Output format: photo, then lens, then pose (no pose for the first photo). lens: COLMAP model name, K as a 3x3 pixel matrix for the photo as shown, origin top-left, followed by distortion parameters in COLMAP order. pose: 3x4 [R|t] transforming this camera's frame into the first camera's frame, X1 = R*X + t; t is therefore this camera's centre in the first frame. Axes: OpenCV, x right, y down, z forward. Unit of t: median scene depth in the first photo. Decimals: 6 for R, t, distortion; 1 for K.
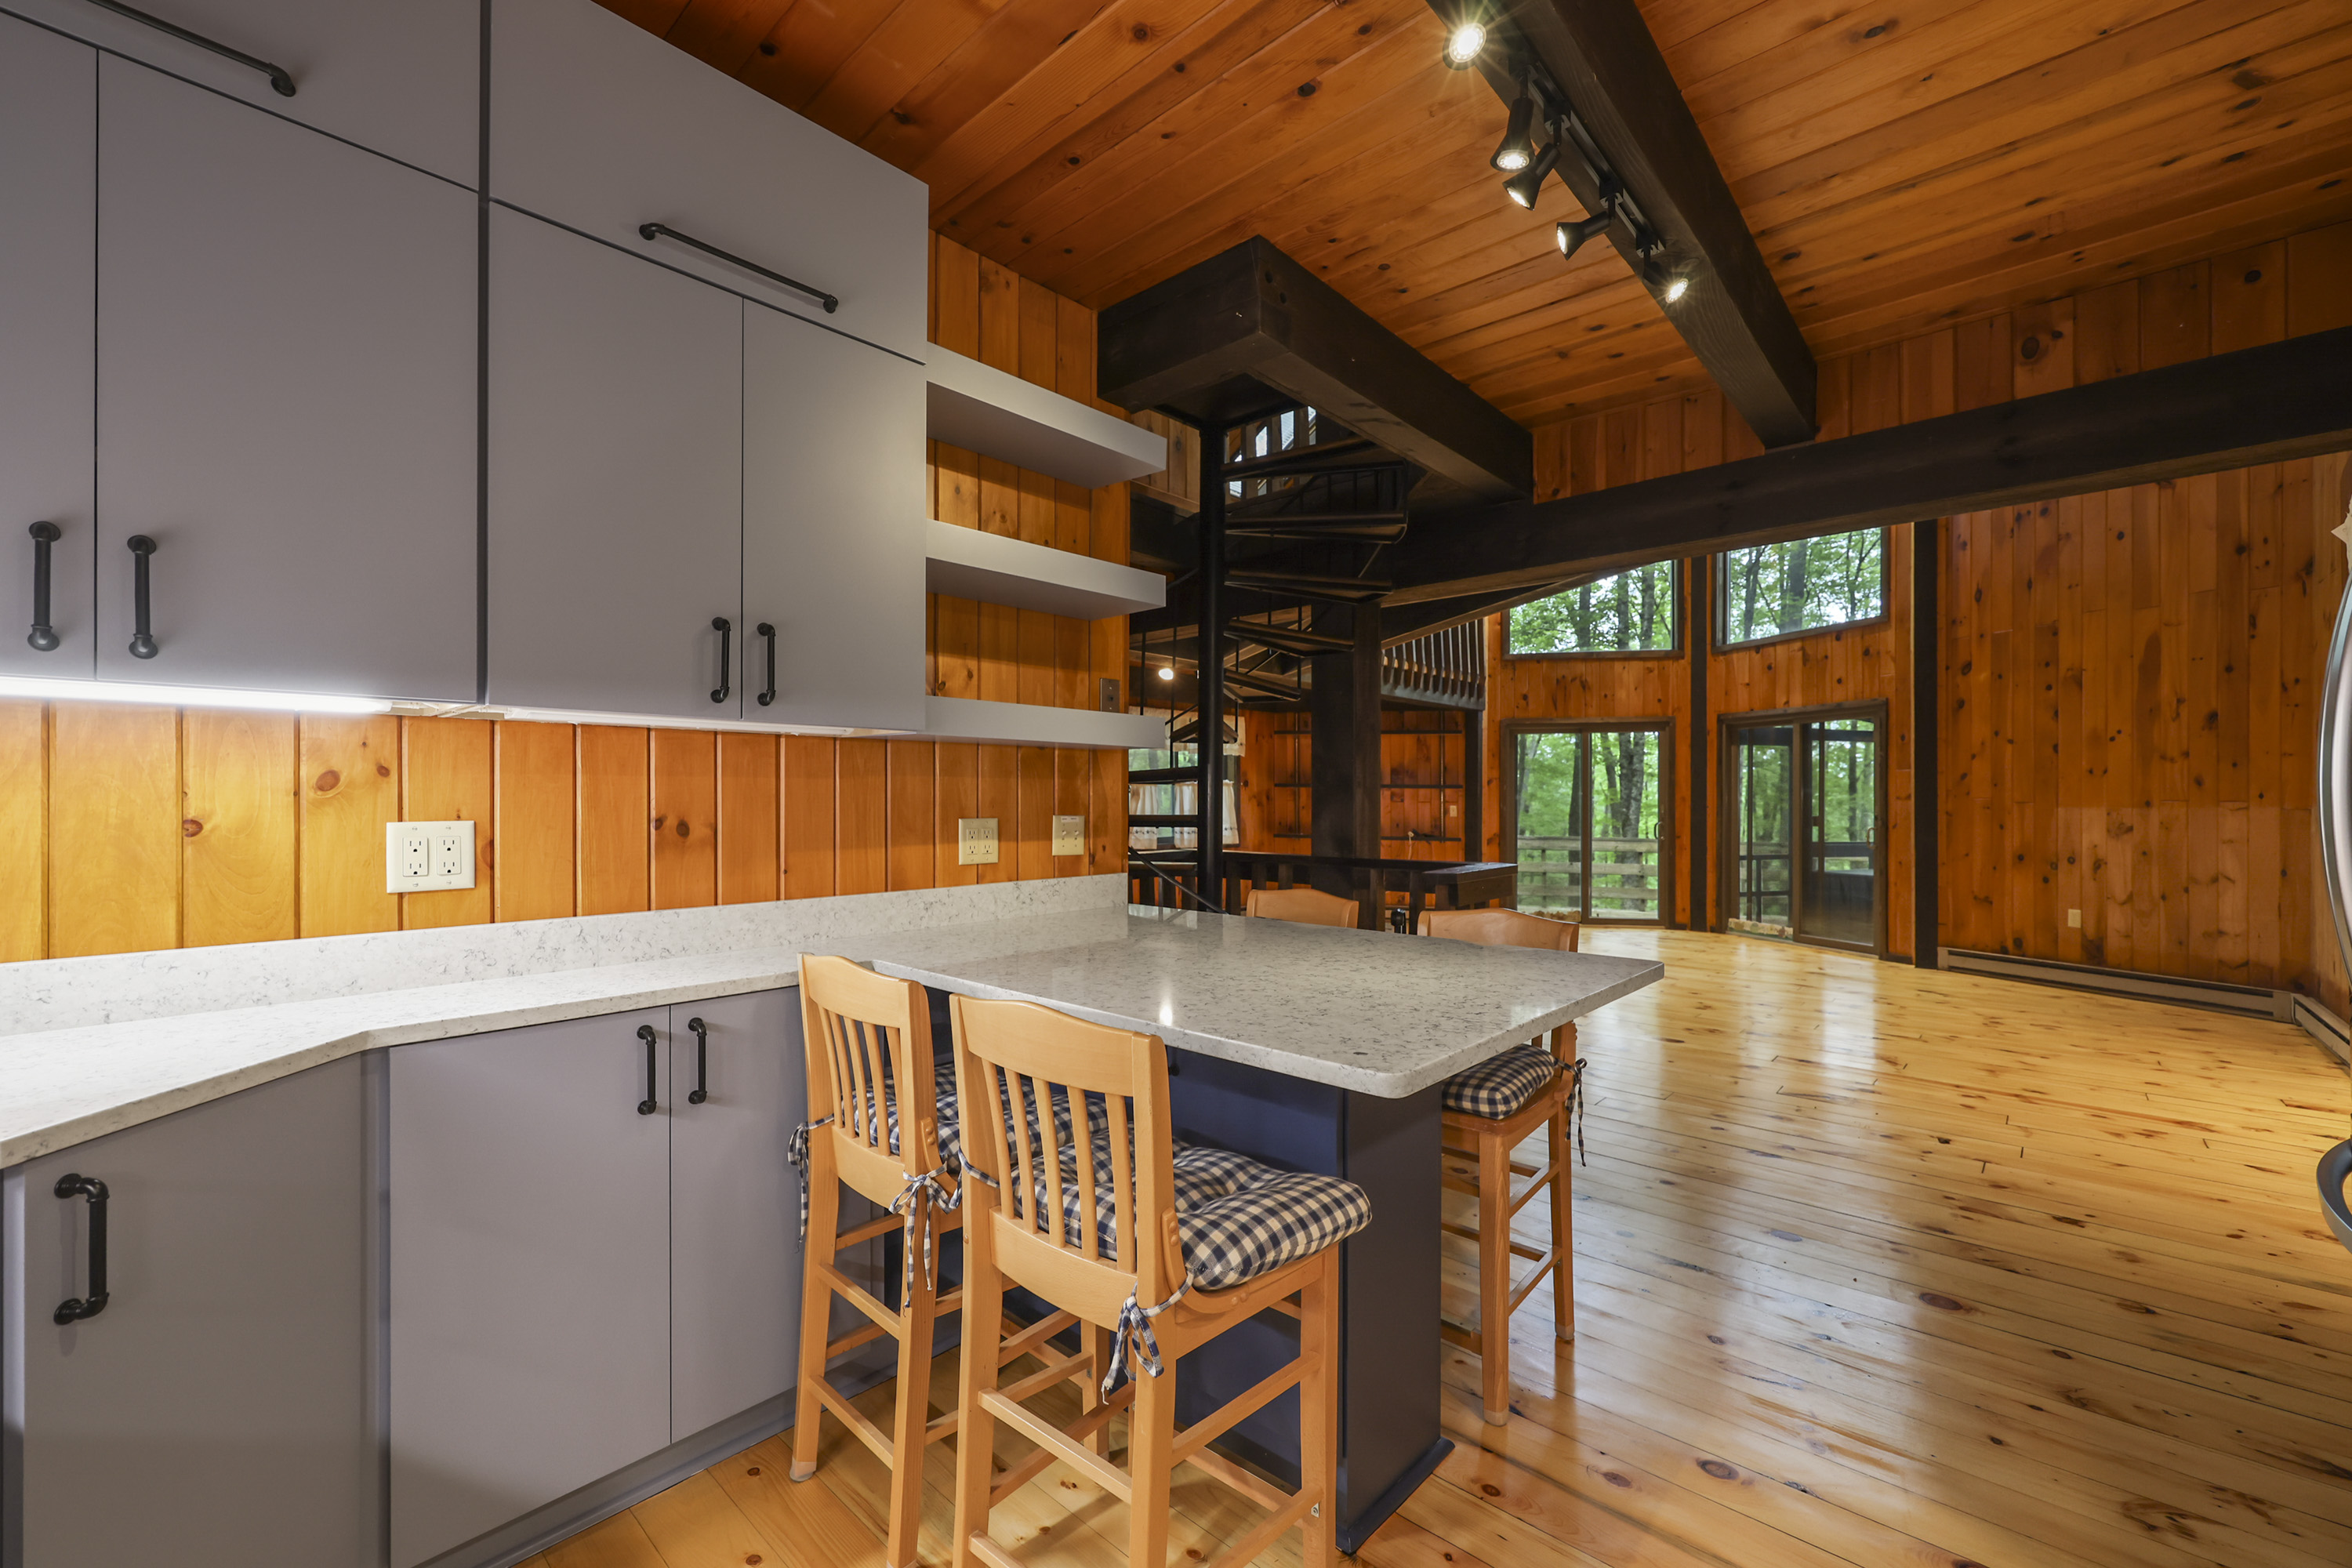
lens RADIAL K [[950.8, 0, 1161.1], [0, 950.8, 799.2], [0, 0, 1]] dist [-0.005310, 0.001768]
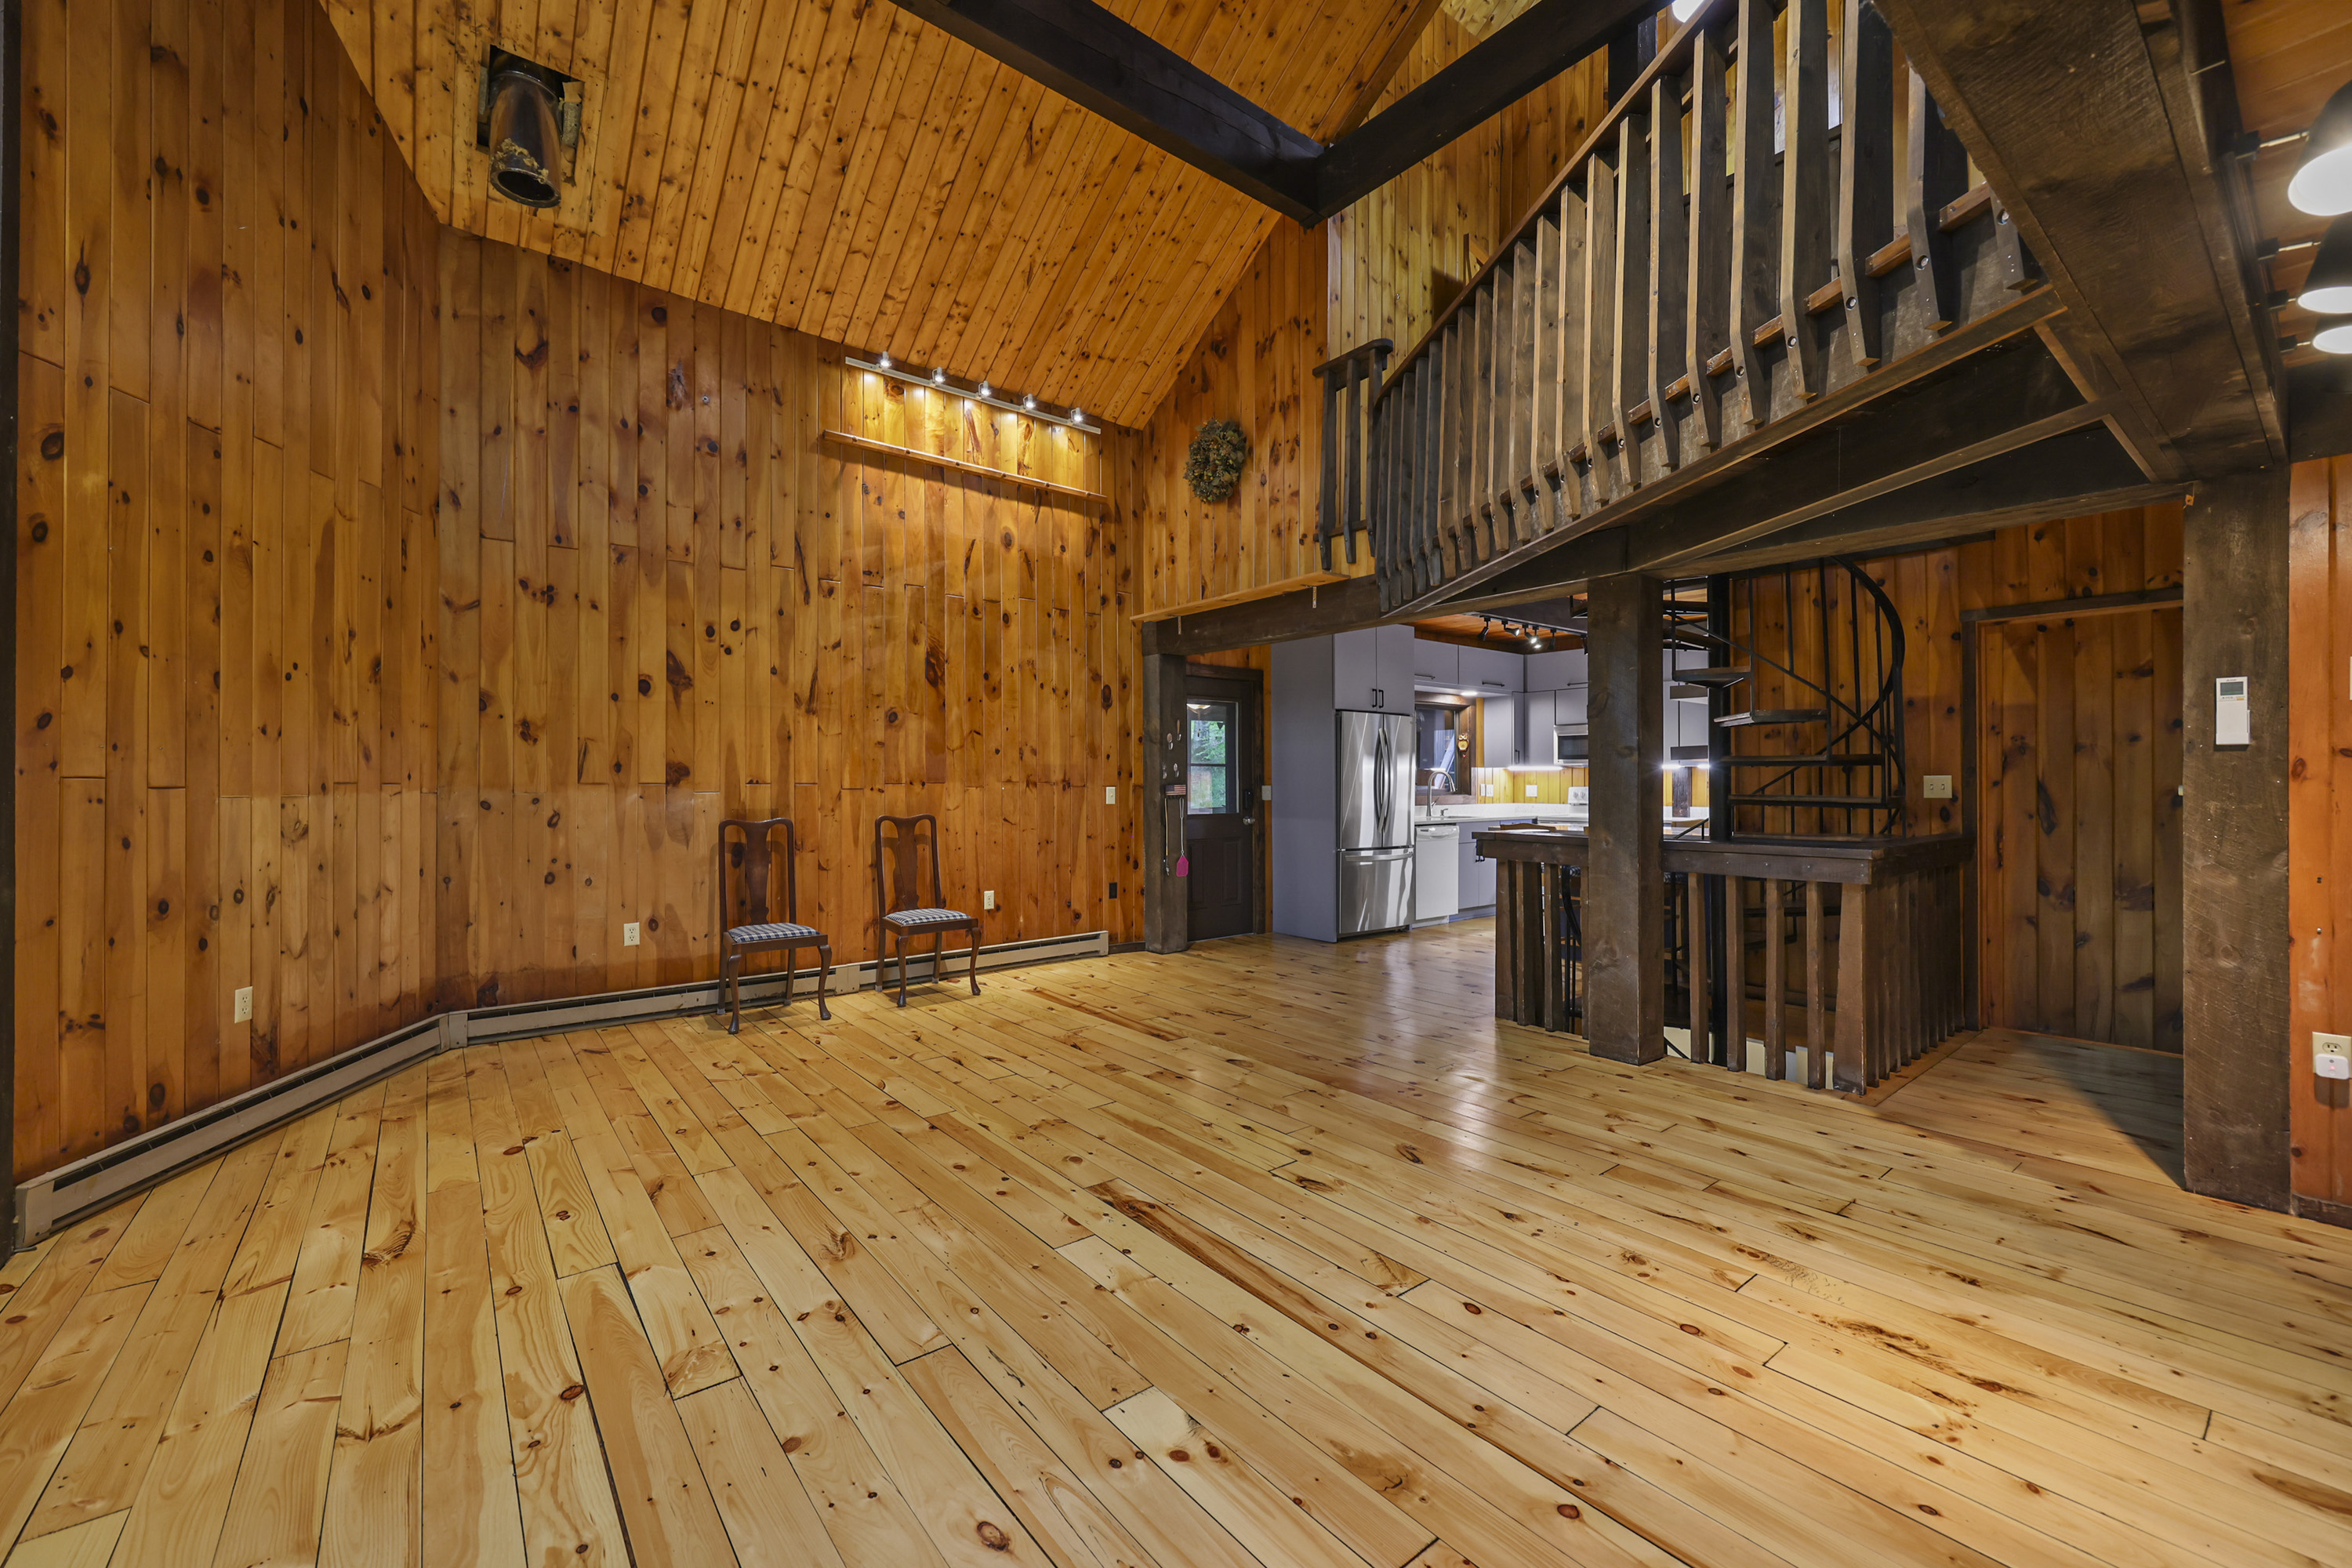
lens RADIAL K [[950.8, 0, 1179.0], [0, 950.8, 776.8], [0, 0, 1]] dist [-0.005310, 0.001768]
pose [[-0.991313, -0.000552, 0.131523, 0.361243], [-0.001564, 0.999970, -0.007590, 0.001095], [-0.131515, -0.007730, -0.991284, 1.410036]]
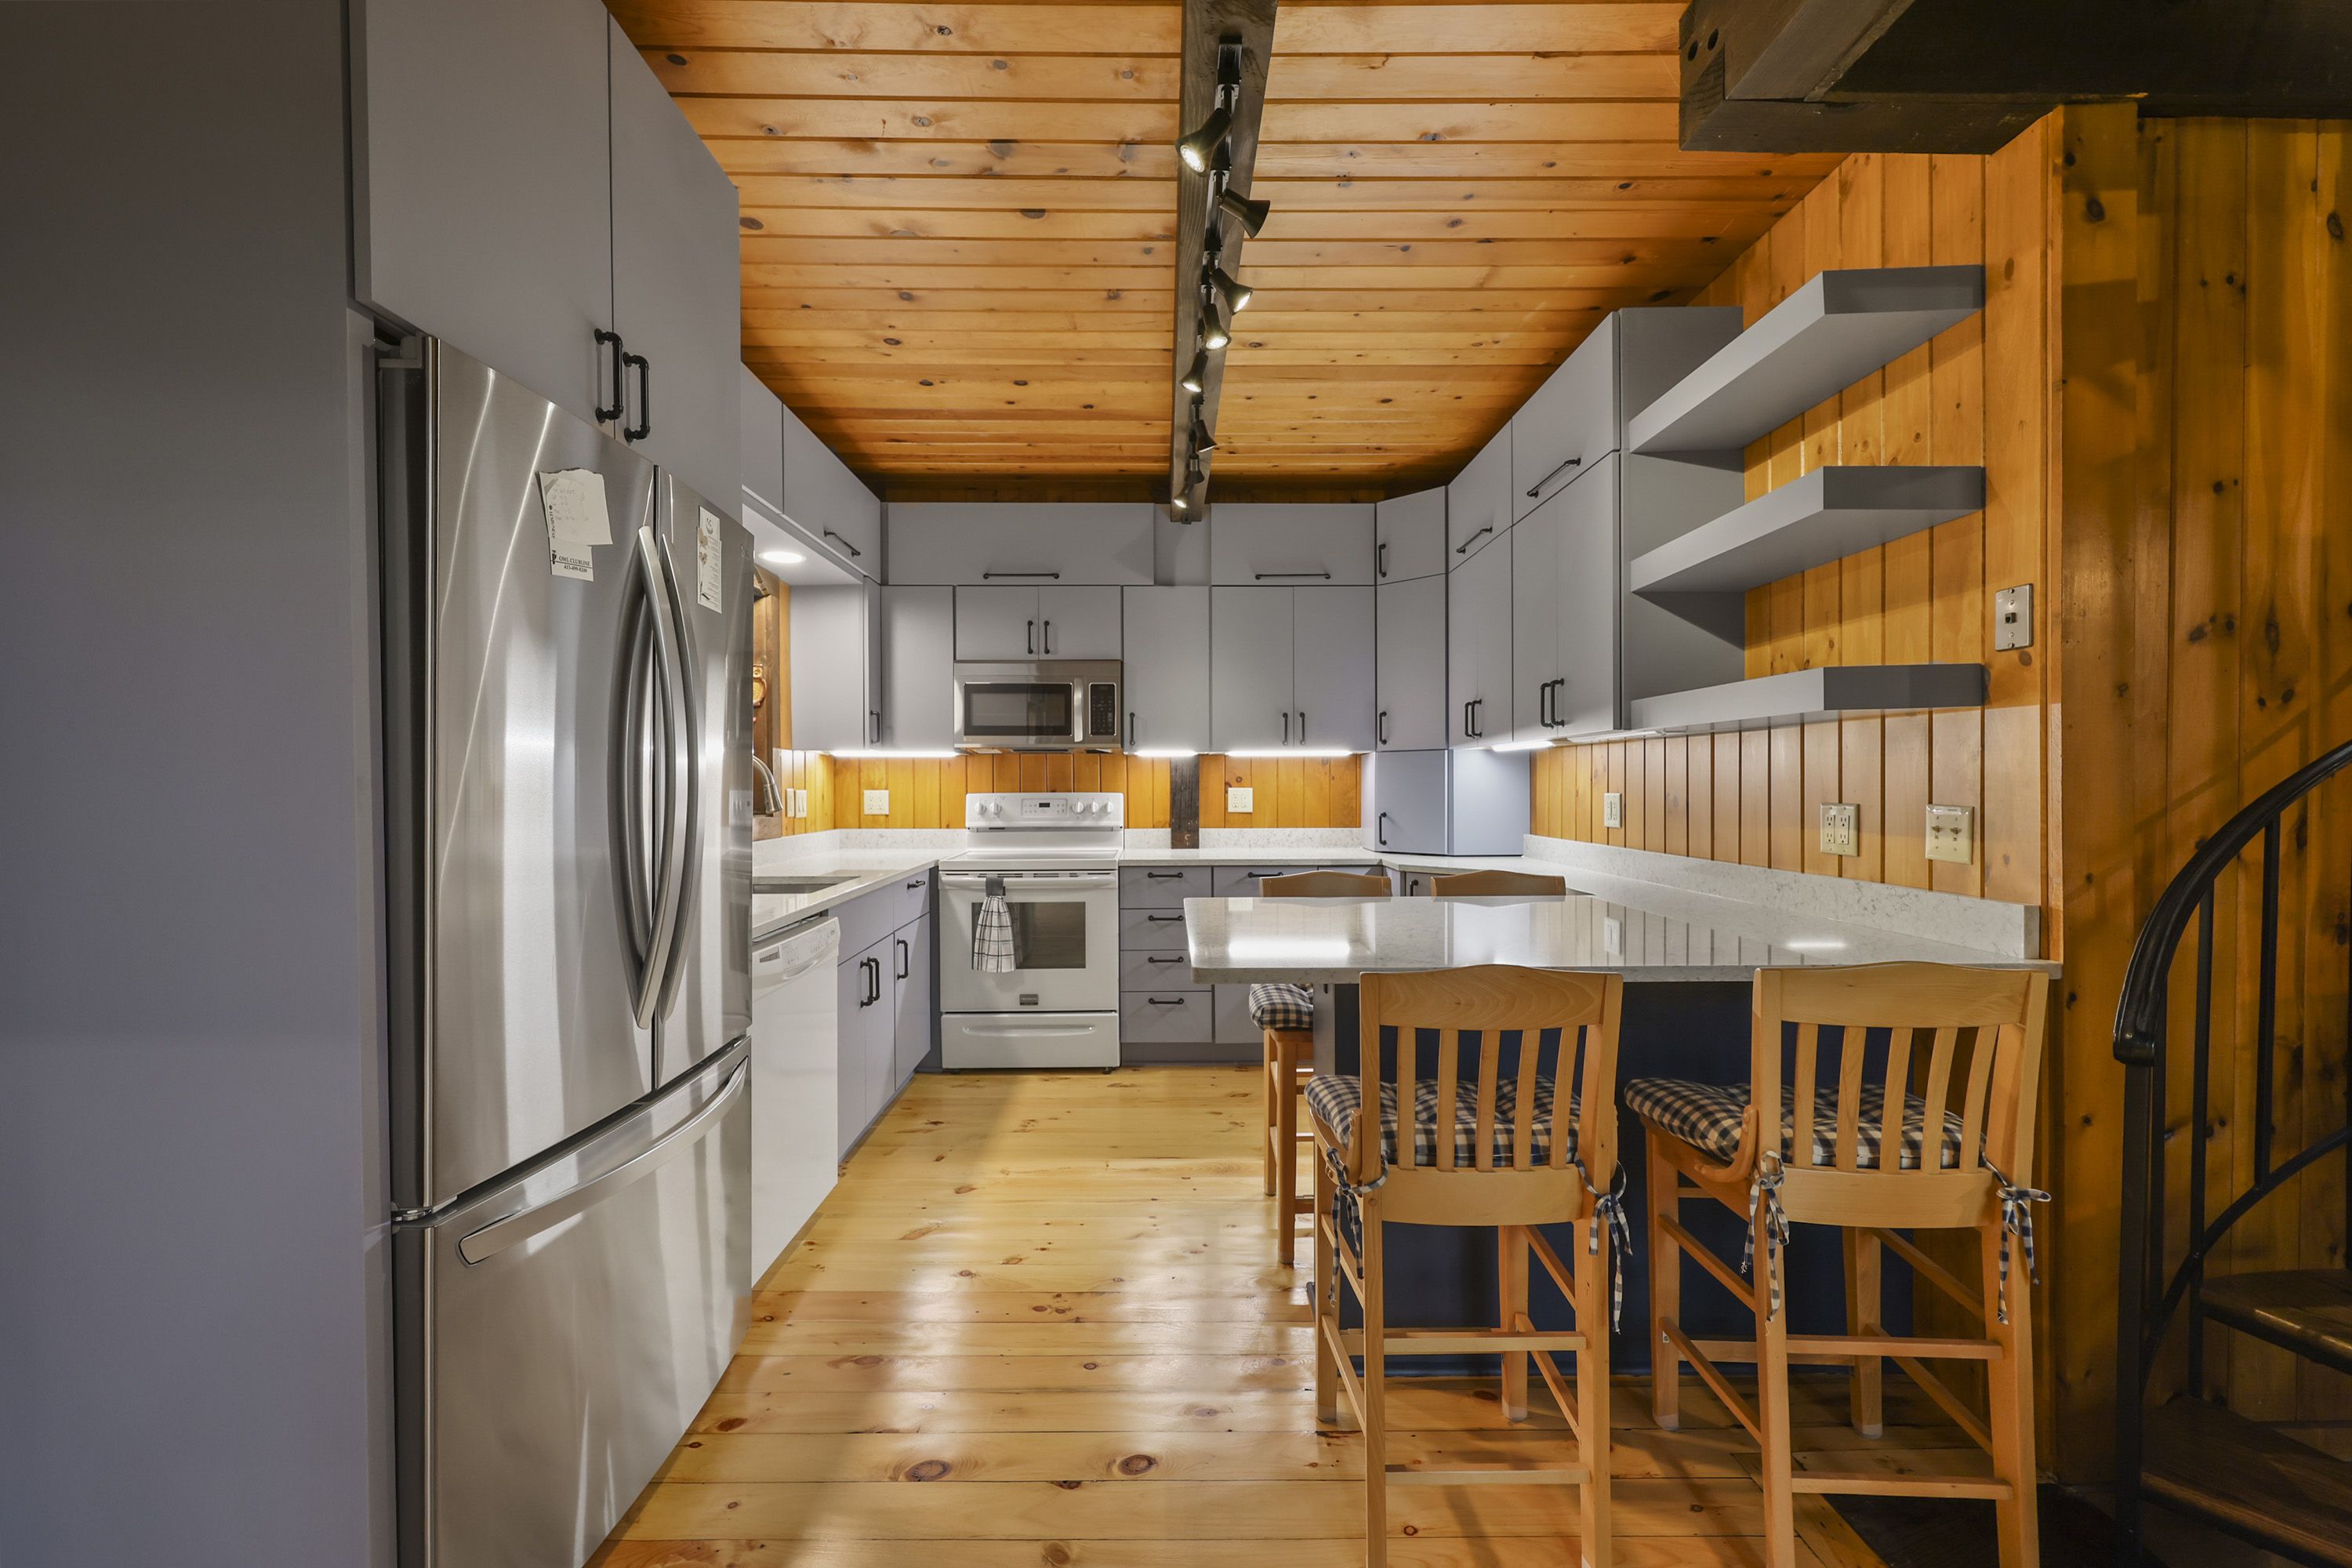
lens RADIAL K [[950.8, 0, 1167.9], [0, 950.8, 789.0], [0, 0, 1]] dist [-0.005310, 0.001768]
pose [[-0.718974, 0.004934, -0.695020, 0.342923], [0.002467, 0.999987, 0.004547, -0.001198], [0.695033, 0.001555, -0.718976, 0.495915]]
